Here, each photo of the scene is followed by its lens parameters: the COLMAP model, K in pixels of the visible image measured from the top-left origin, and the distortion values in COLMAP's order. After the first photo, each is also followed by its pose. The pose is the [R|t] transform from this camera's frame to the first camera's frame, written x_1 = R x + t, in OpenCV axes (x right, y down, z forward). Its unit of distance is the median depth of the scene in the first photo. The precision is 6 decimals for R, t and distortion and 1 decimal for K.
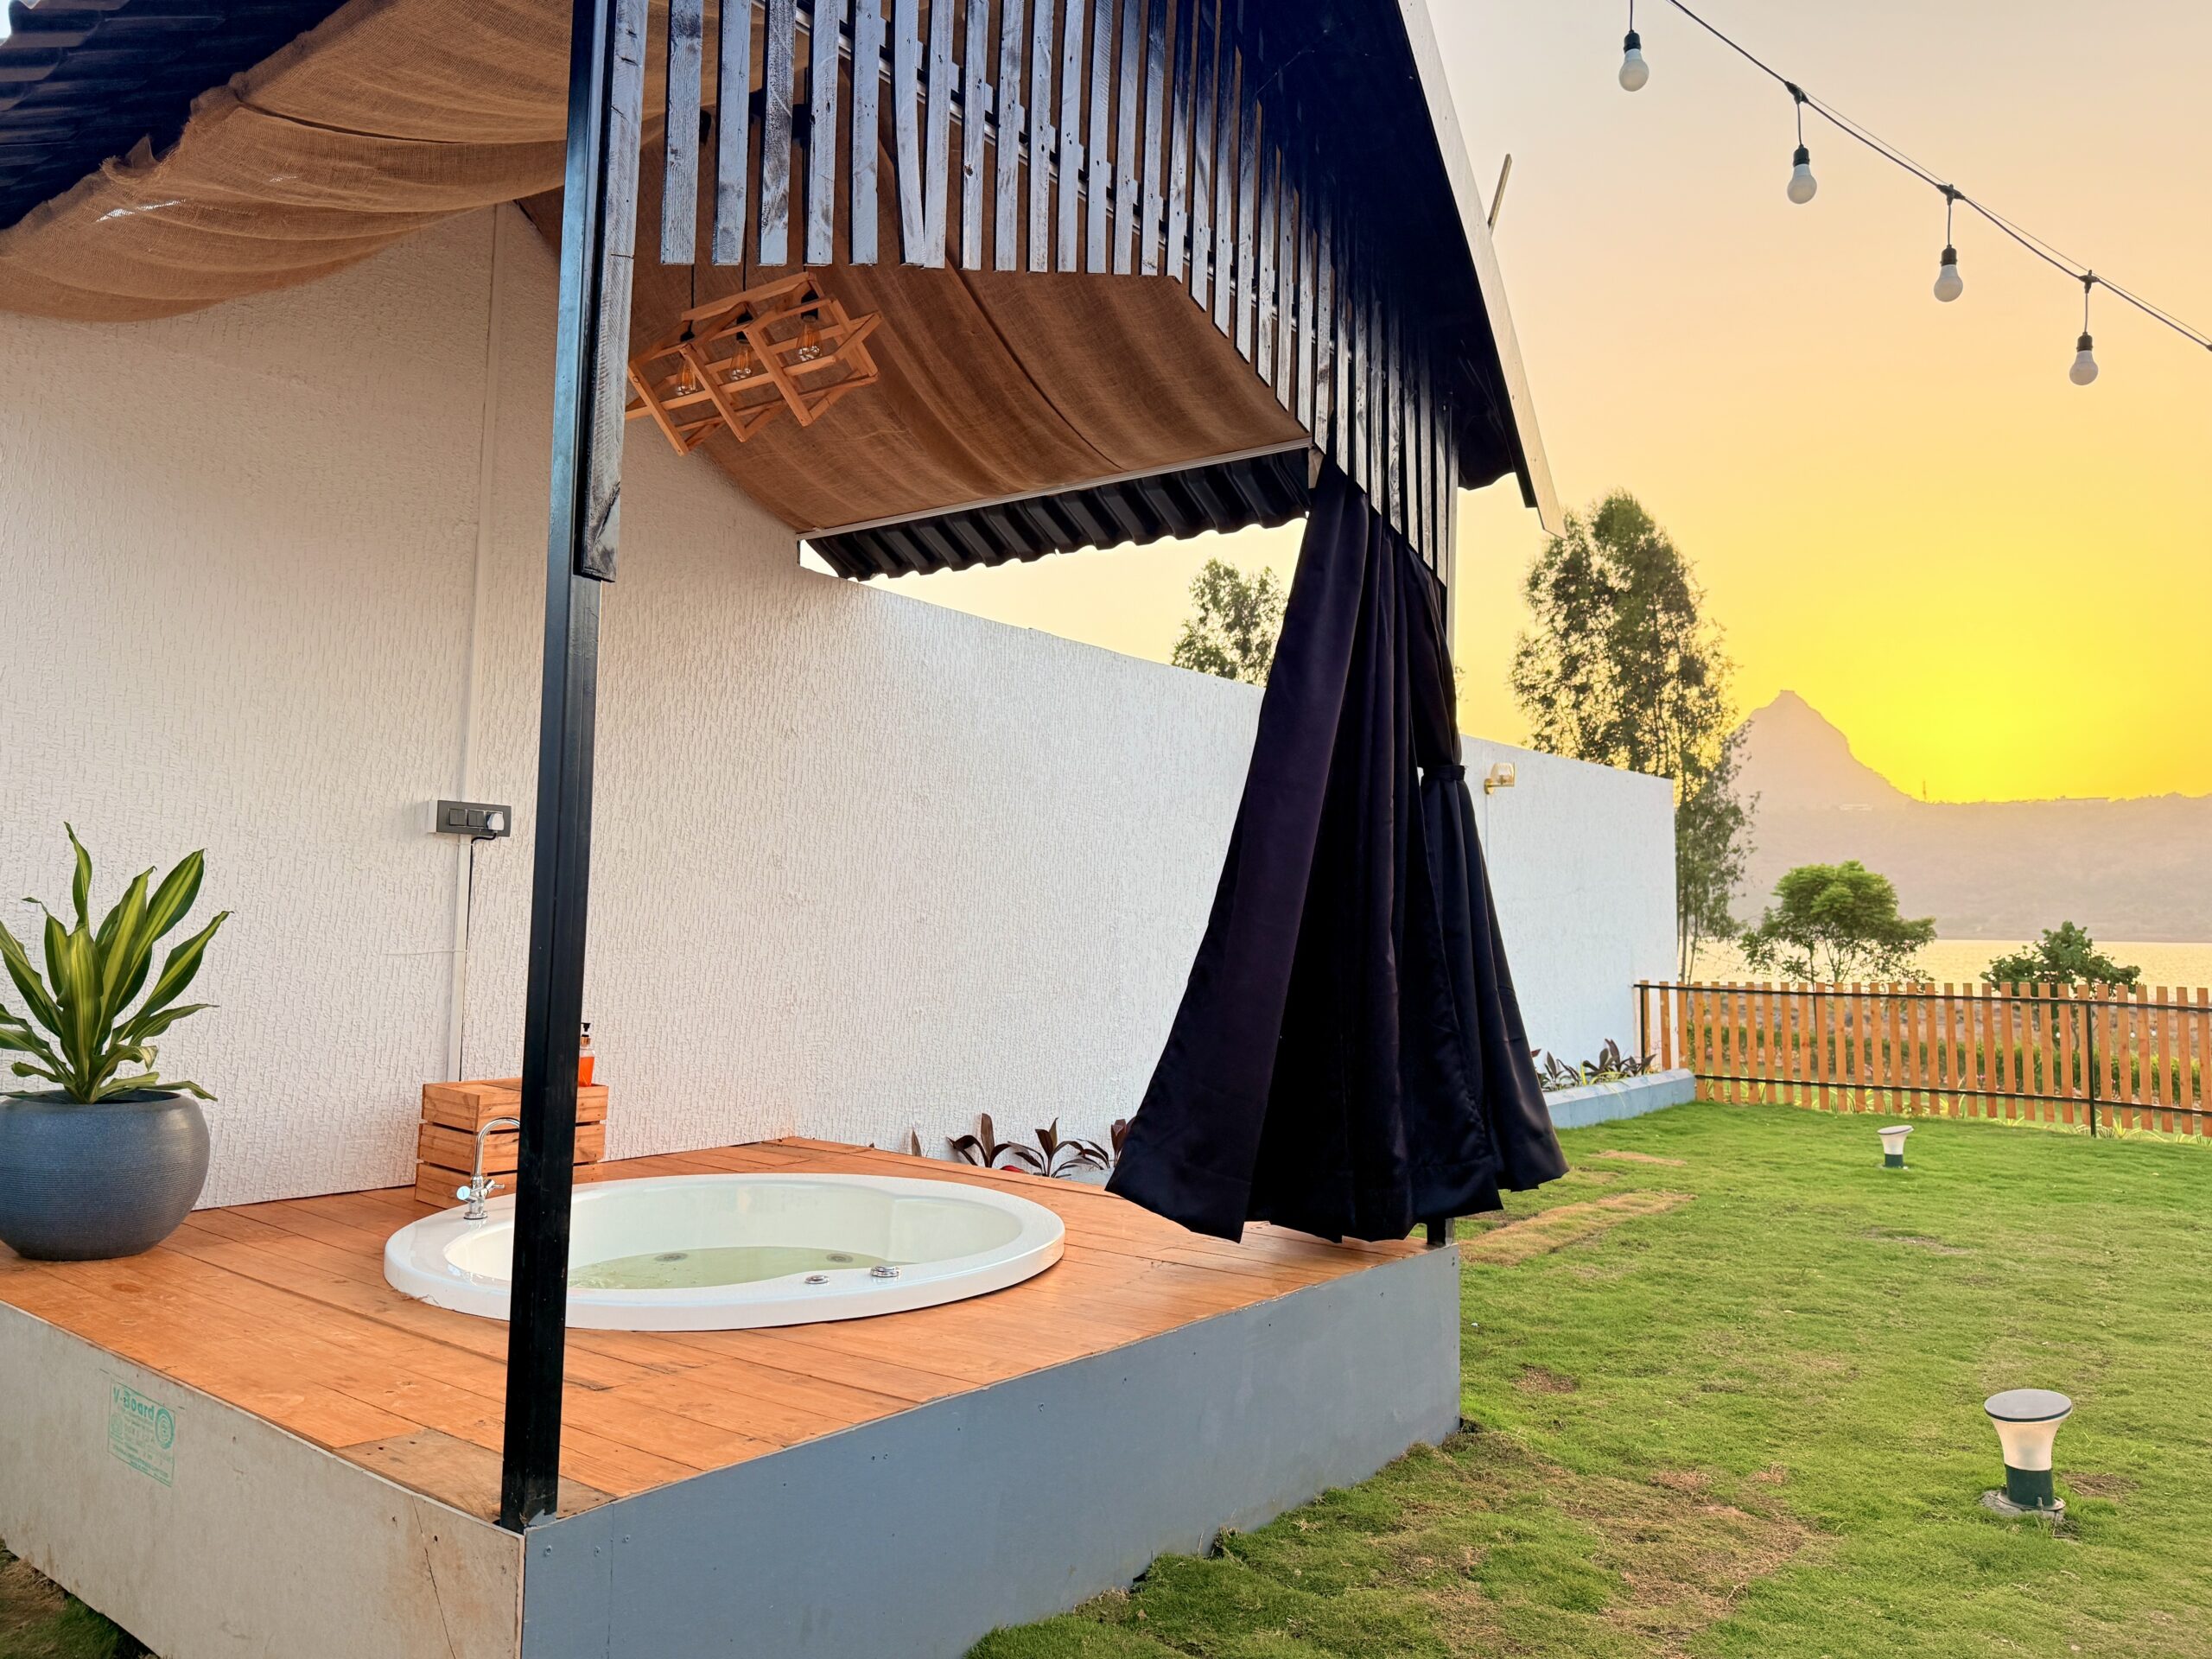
lens RADIAL K [[1580.9, 0, 1091.0], [0, 1580.9, 821.6], [0, 0, 1]] dist [0.054839, -0.073900]
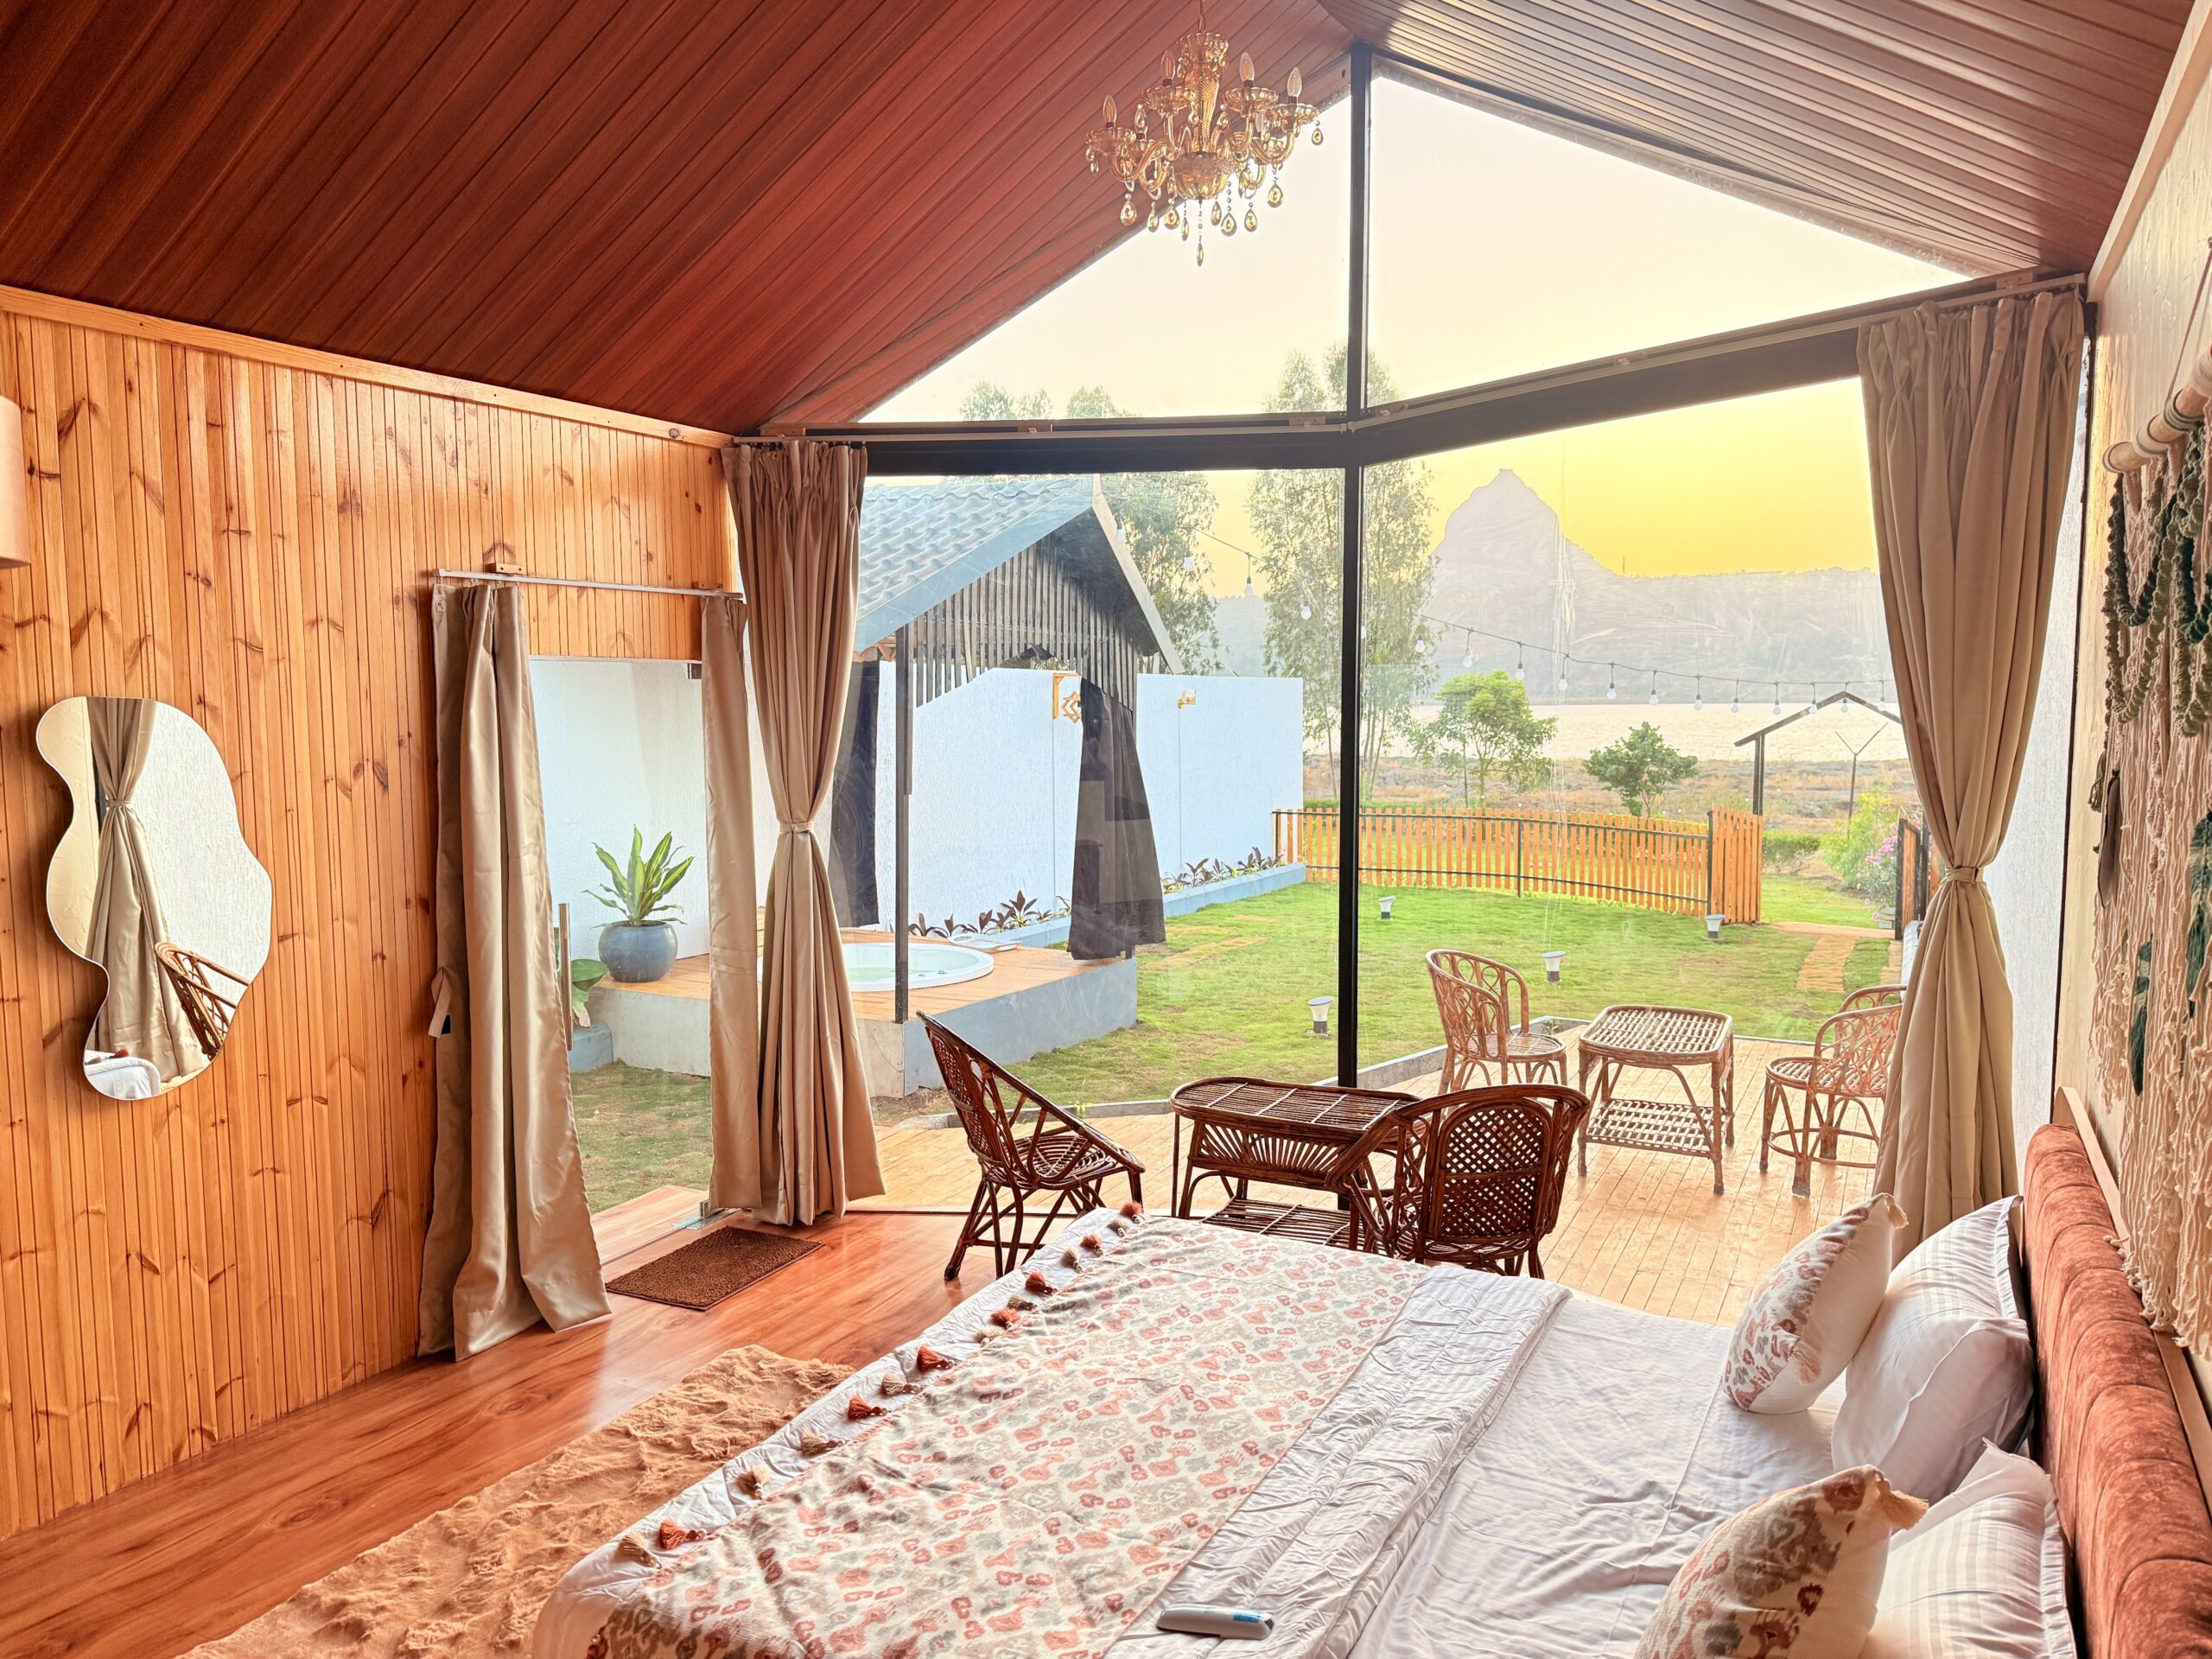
lens RADIAL K [[1566.9, 0, 1099.1], [0, 1566.9, 827.5], [0, 0, 1]] dist [0.068421, -0.084224]
pose [[0.986840, -0.027026, 0.159425, -0.232204], [0.003431, 0.989211, 0.146455, -0.321527], [-0.161663, -0.143980, 0.976286, -1.453737]]
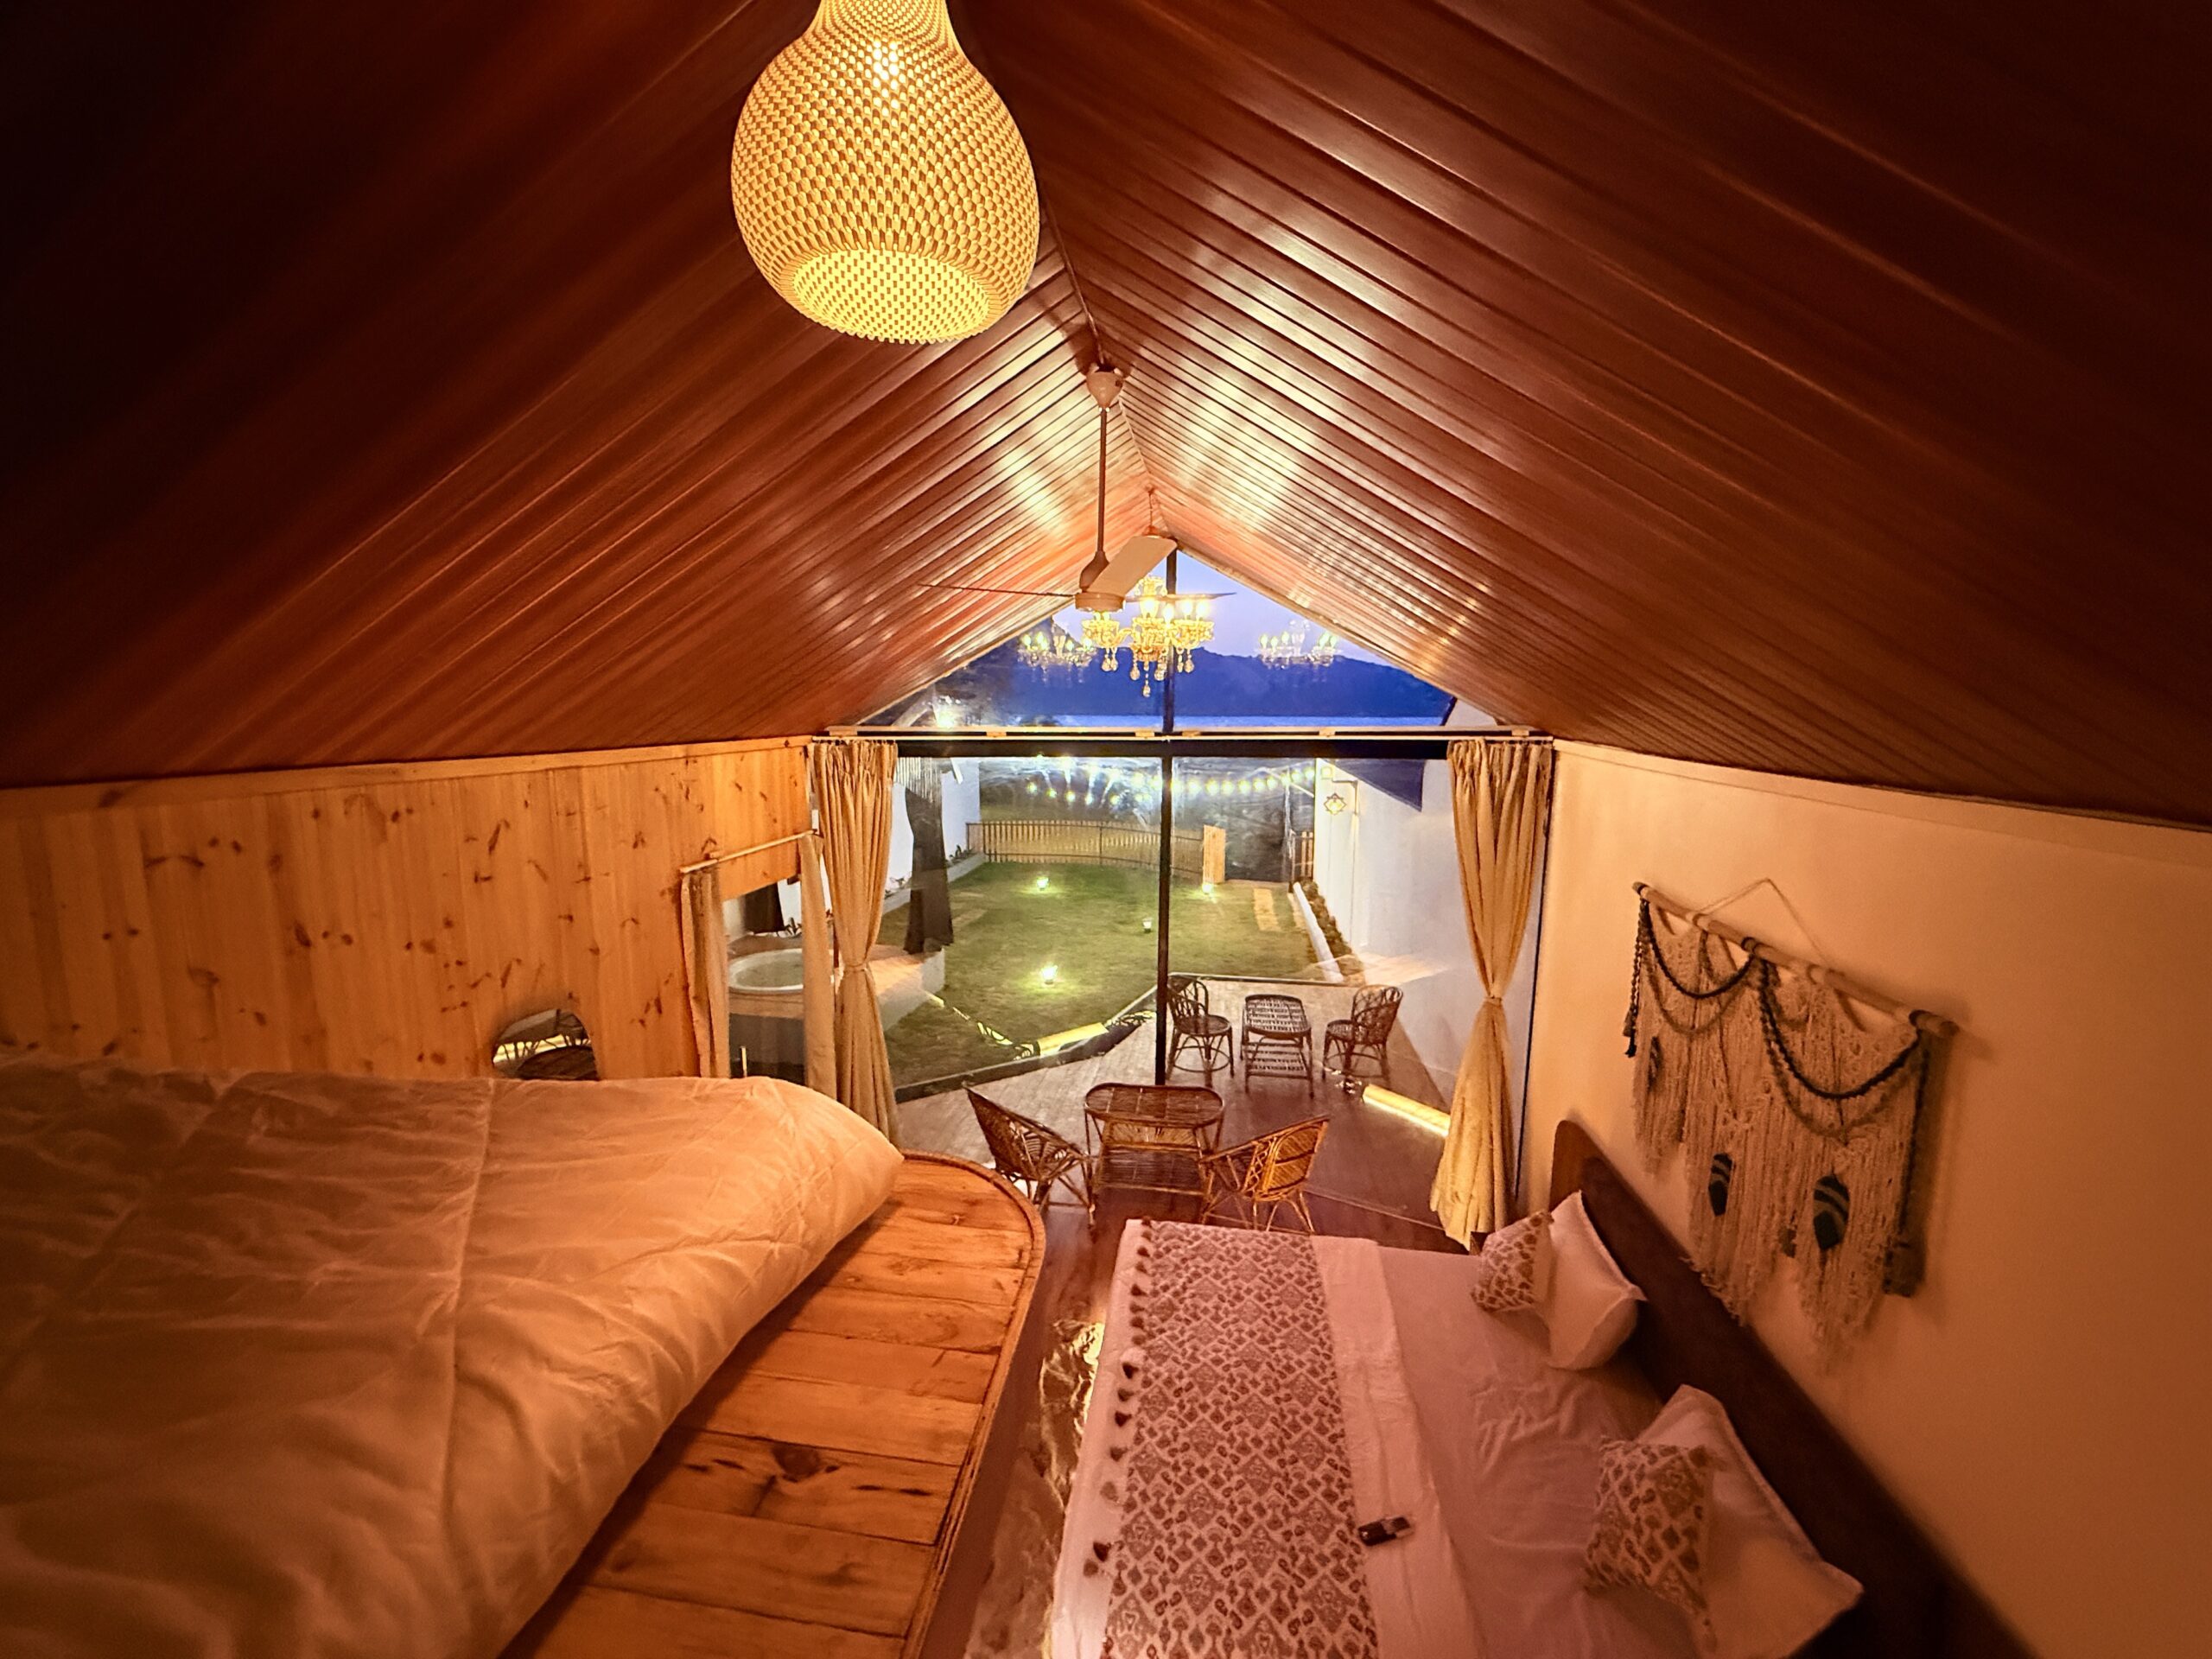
lens RADIAL K [[883.6, 0, 1100.3], [0, 883.6, 830.3], [0, 0, 1]] dist [0.000180, -0.000086]
pose [[0.878613, -0.065915, 0.472963, -0.546092], [-0.031298, 0.980350, 0.194768, -0.571813], [-0.476508, -0.185928, 0.859285, -1.325739]]
